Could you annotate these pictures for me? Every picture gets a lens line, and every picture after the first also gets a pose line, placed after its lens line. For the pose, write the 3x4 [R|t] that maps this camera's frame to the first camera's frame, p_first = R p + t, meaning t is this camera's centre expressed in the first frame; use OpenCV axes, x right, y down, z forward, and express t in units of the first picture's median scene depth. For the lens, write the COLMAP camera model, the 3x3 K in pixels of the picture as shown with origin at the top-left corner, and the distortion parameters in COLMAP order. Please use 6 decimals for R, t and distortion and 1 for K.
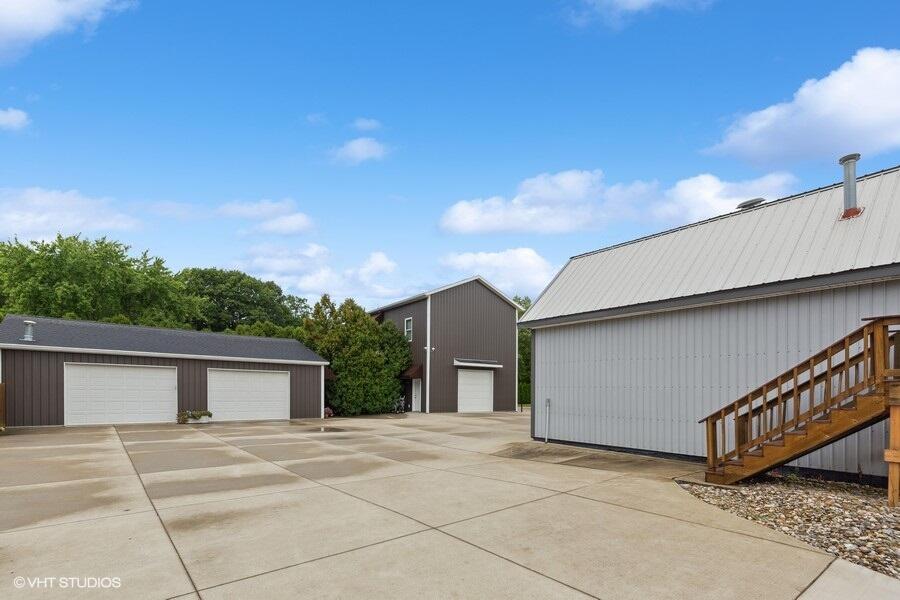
lens RADIAL K [[441.8, 0, 450.0], [0, 441.8, 300.0], [0, 0, 1]] dist [0.003554, 0.000193]
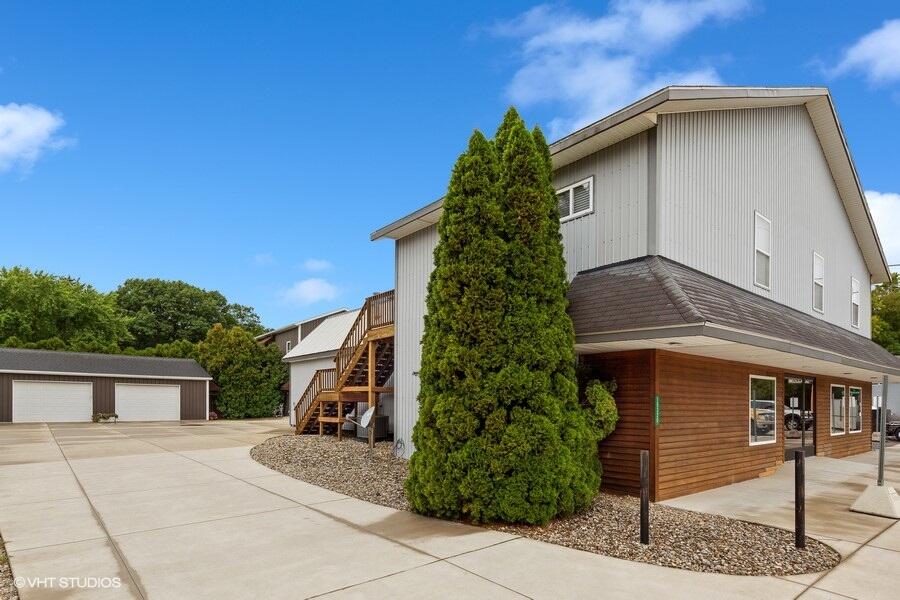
lens RADIAL K [[489.3, 0, 450.0], [0, 489.3, 300.0], [0, 0, 1]] dist [-0.002104, 0.000325]
pose [[0.999602, 0.004522, 0.027854, 0.391118], [-0.004480, 0.999989, -0.001590, -0.092646], [-0.027861, 0.001465, 0.999611, -0.481924]]
